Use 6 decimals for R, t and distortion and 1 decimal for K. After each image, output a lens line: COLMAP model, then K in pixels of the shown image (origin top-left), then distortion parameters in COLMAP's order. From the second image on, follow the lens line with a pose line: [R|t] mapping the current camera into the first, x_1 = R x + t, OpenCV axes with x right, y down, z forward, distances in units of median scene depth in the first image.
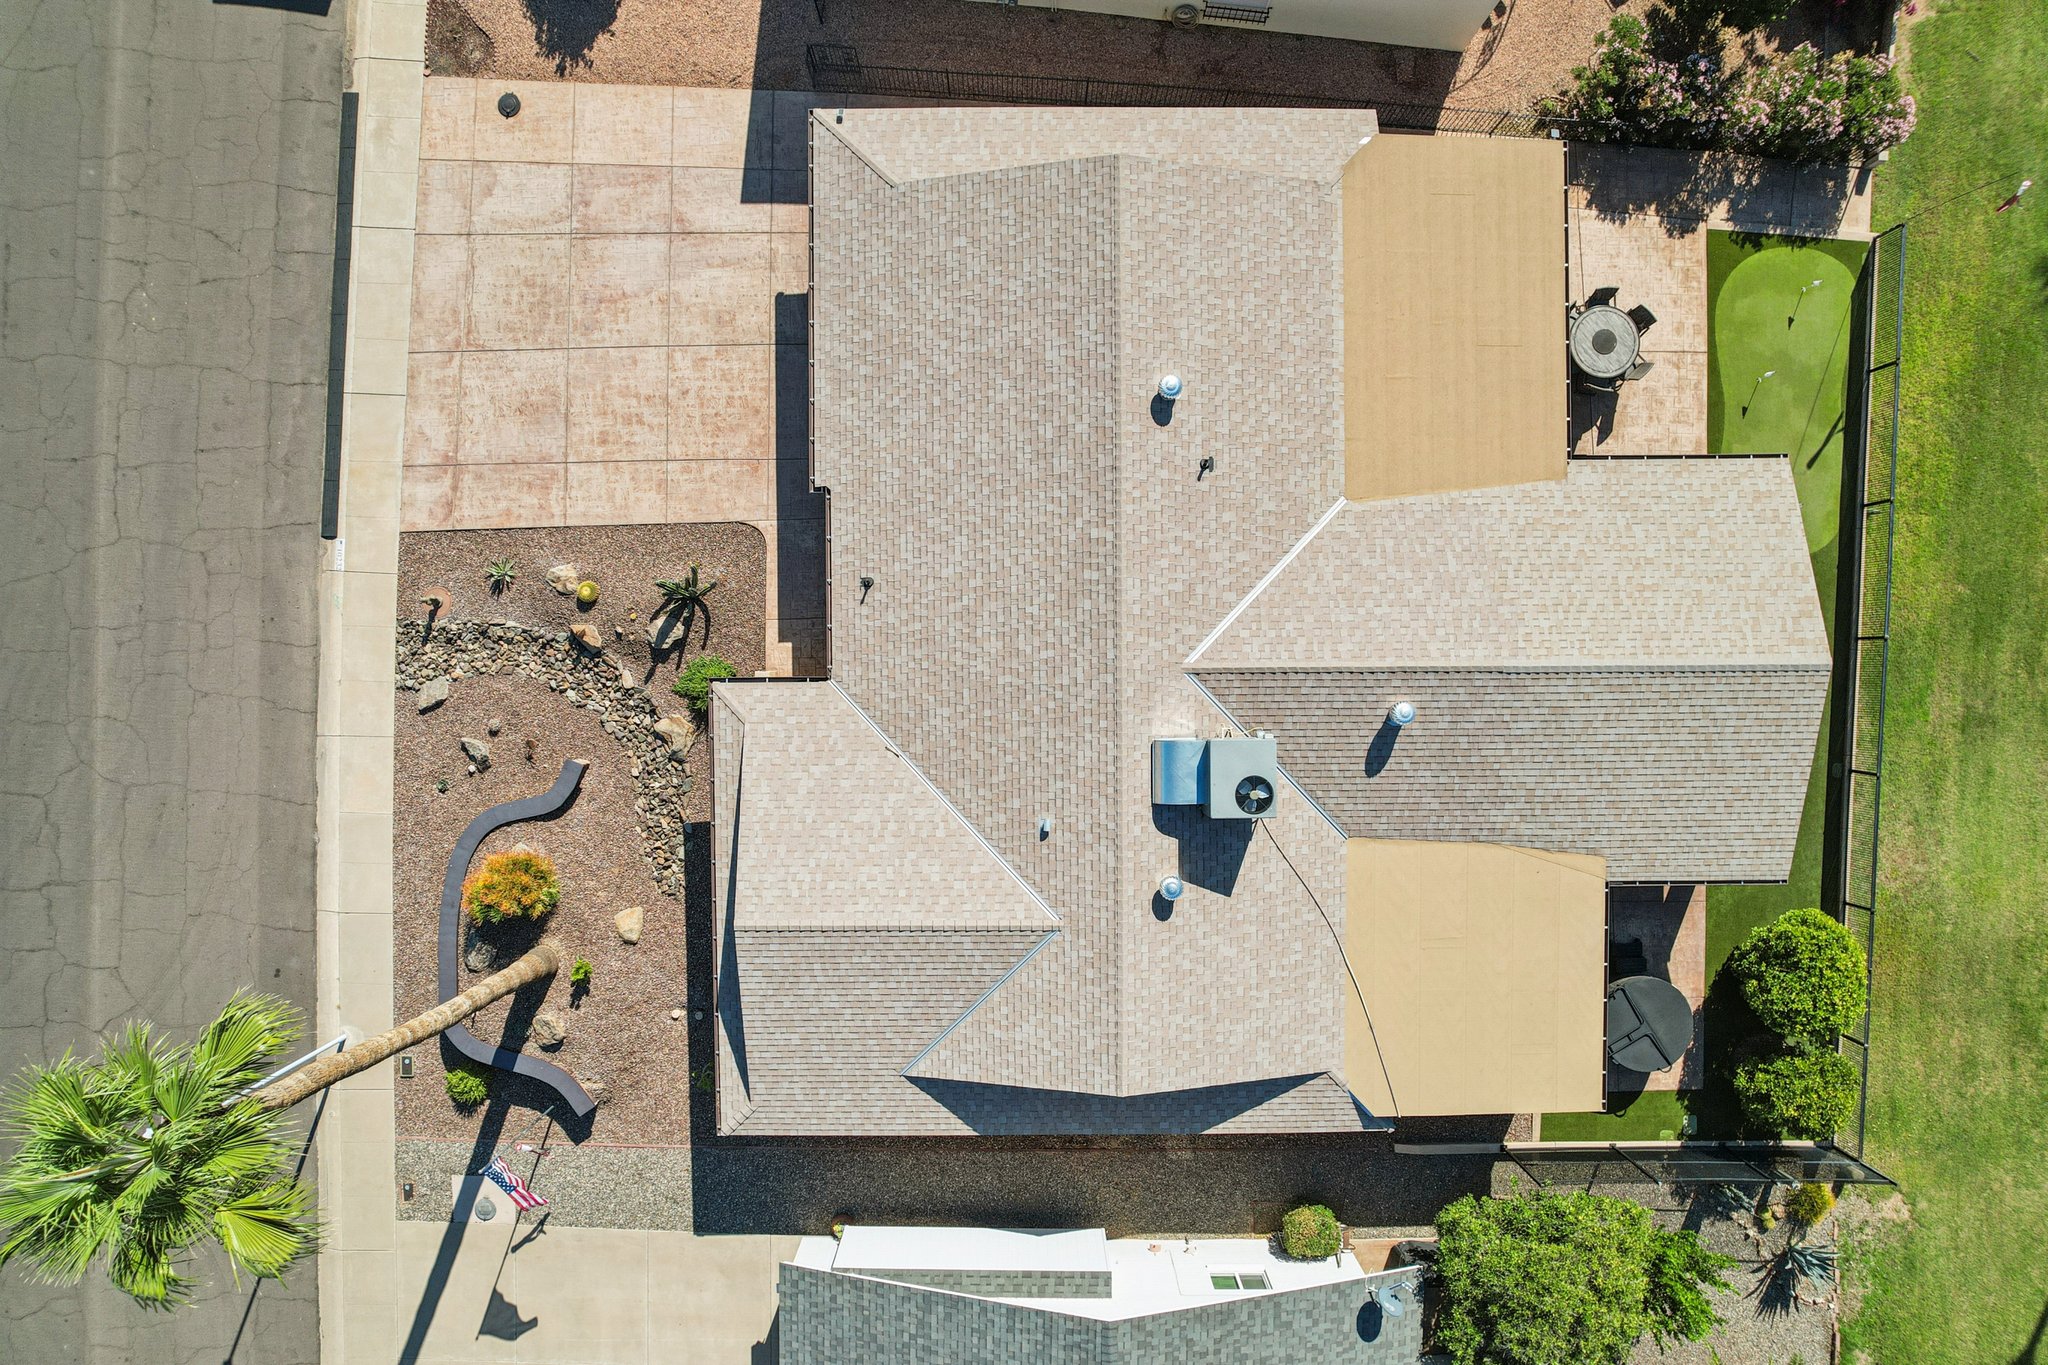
lens RADIAL K [[1305.0, 0, 1036.4], [0, 1305.0, 697.6], [0, 0, 1]] dist [-0.078188, 0.066569]
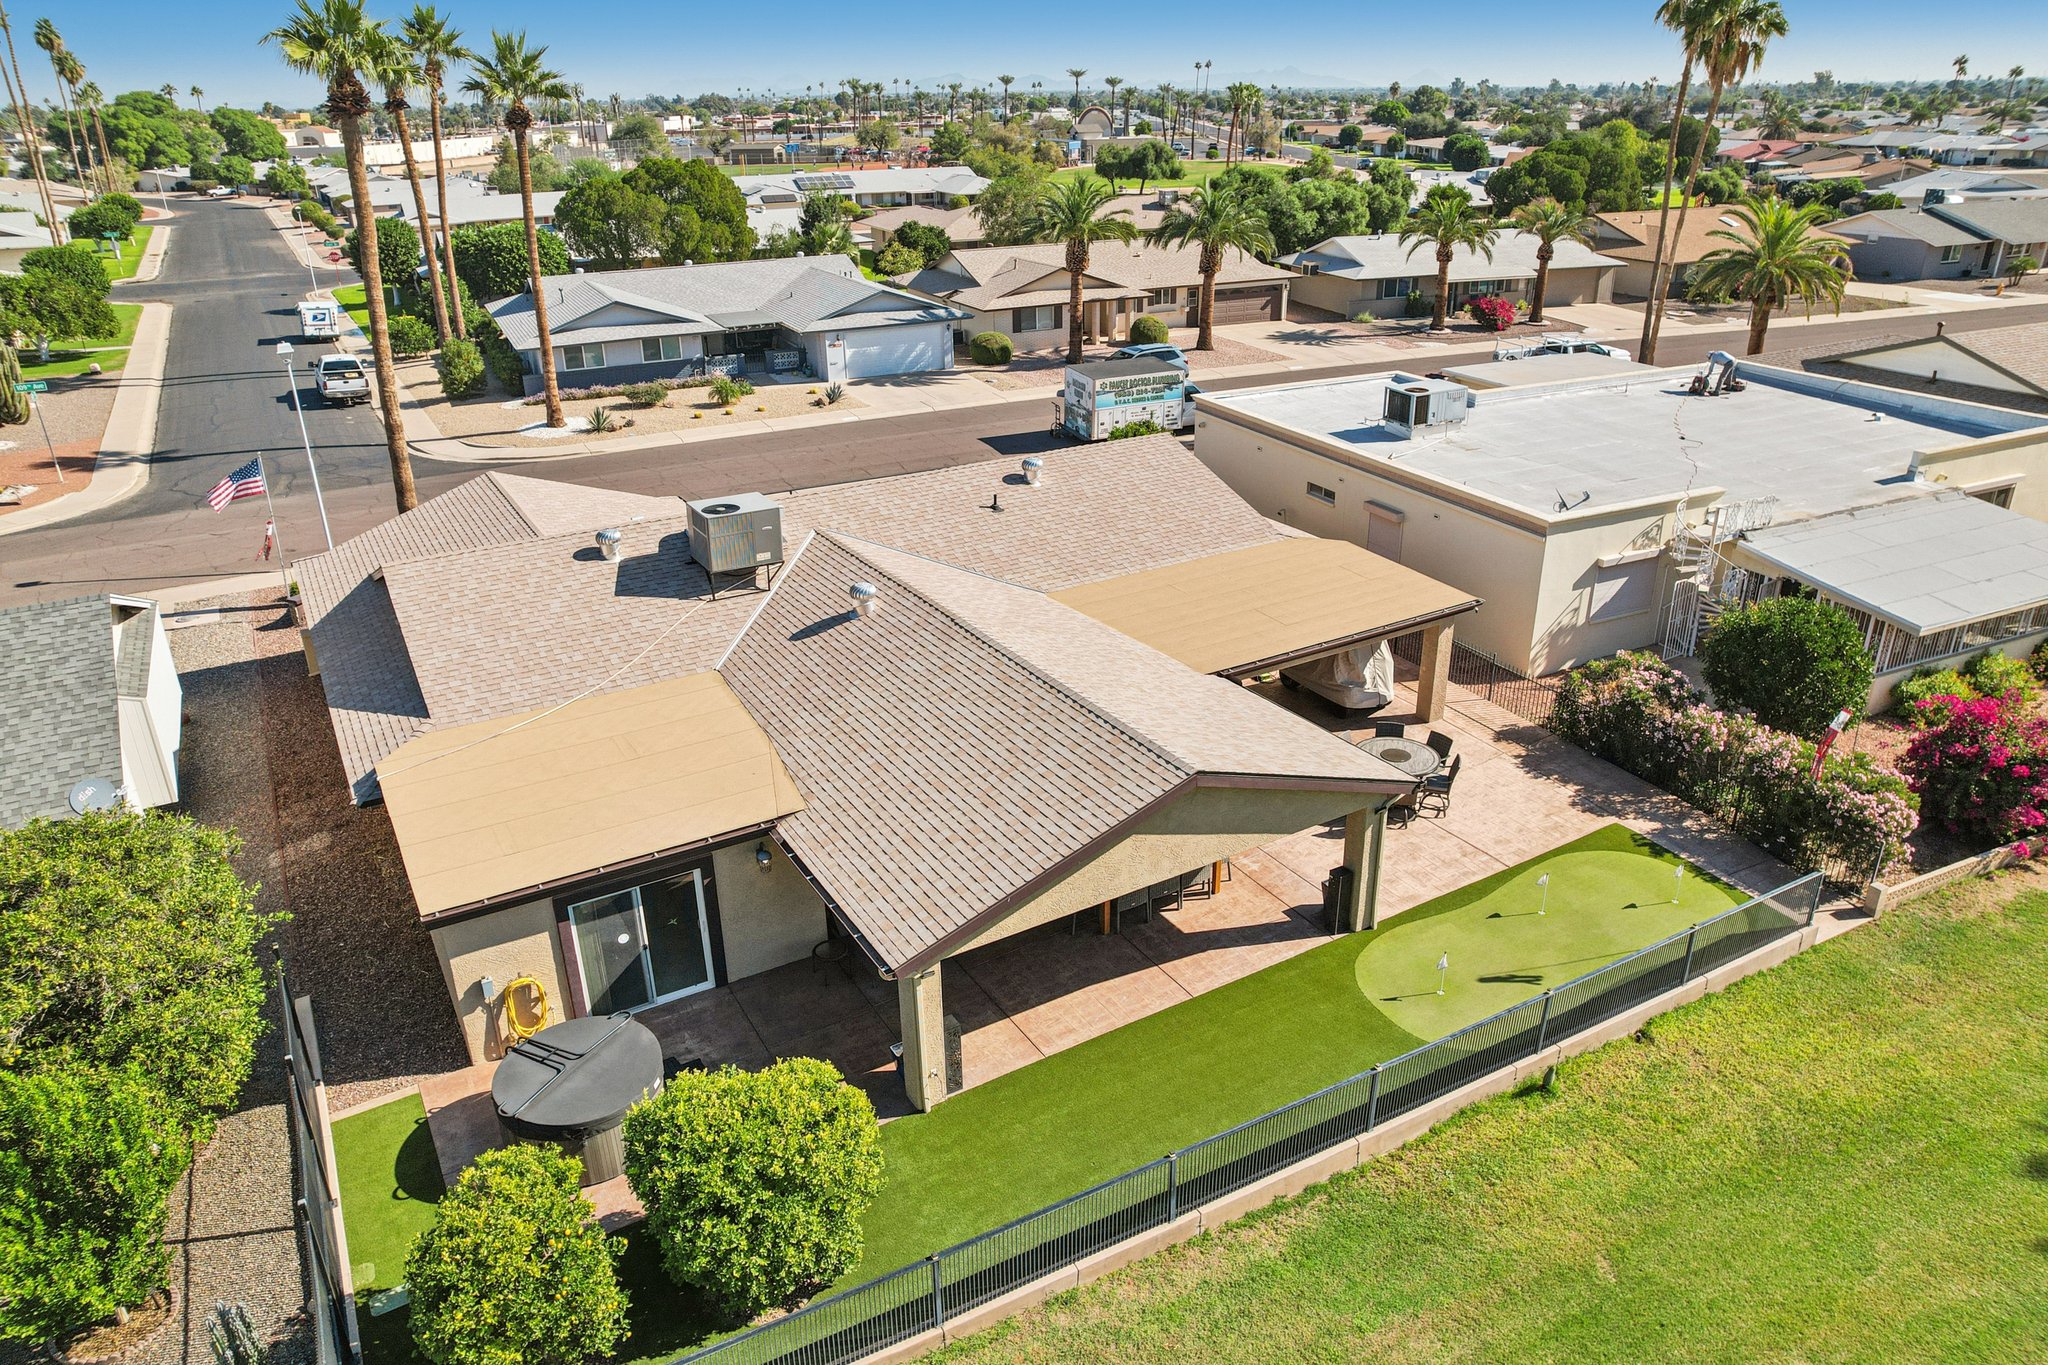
lens RADIAL K [[1350.6, 0, 1019.7], [0, 1350.6, 683.5], [0, 0, 1]] dist [-0.050784, 0.027629]
pose [[0.498617, 0.334435, -0.799709, 0.968196], [-0.866811, 0.197177, -0.457997, 0.314964], [0.004514, 0.921561, 0.388207, 0.591739]]
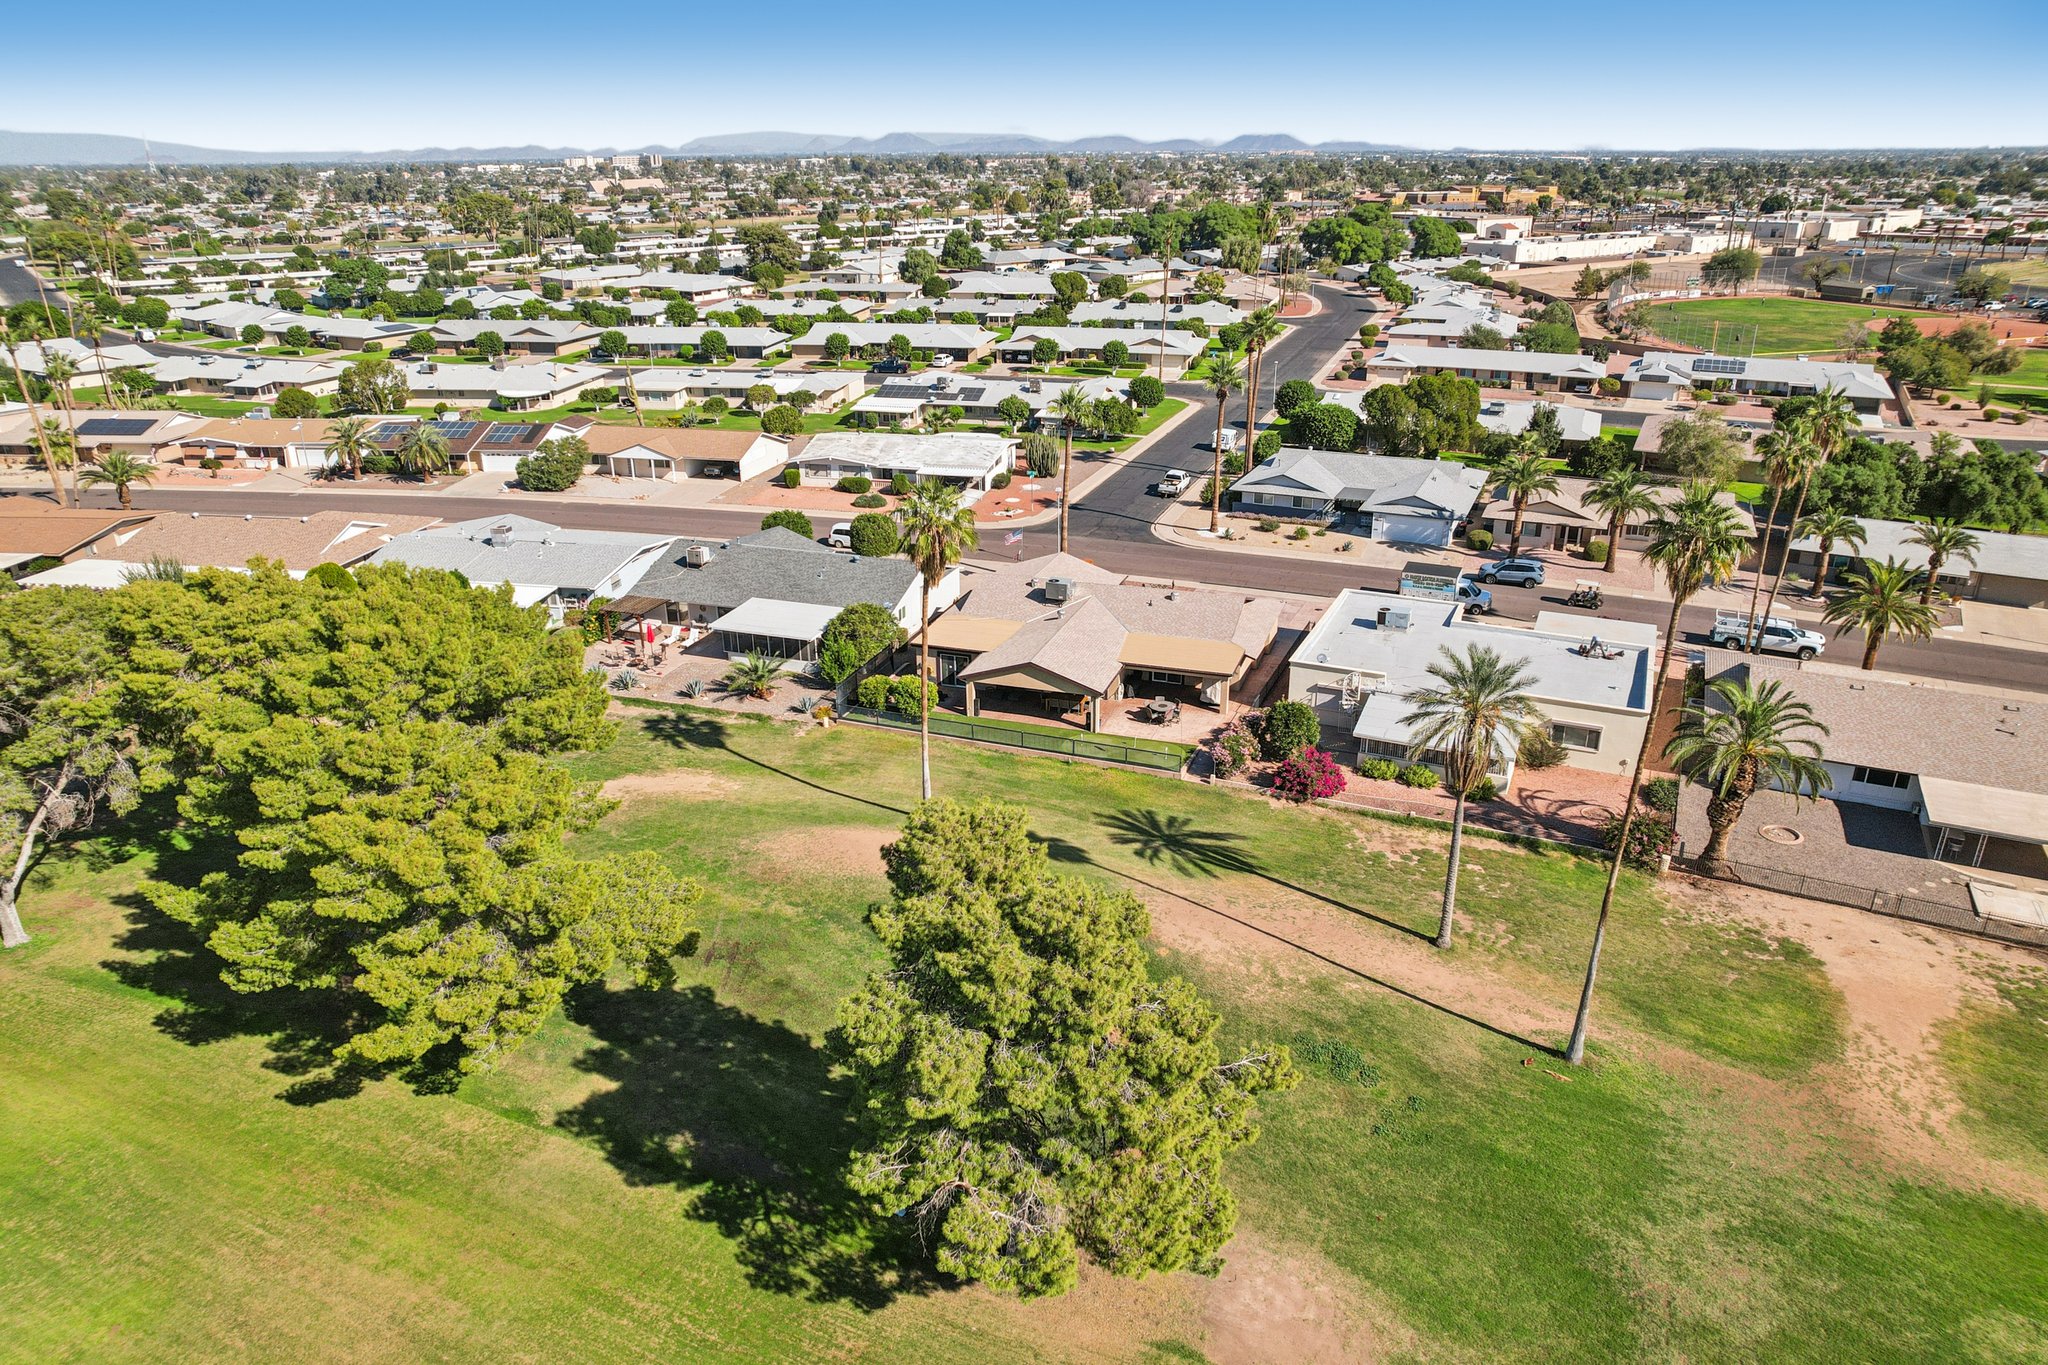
lens RADIAL K [[1305.0, 0, 1020.3], [0, 1305.0, 680.6], [0, 0, 1]] dist [-0.078188, 0.066569]
pose [[-0.340251, 0.349020, -0.873164, 2.779675], [-0.940281, -0.136256, 0.311940, -0.803410], [-0.010101, 0.927157, 0.374538, -0.057345]]
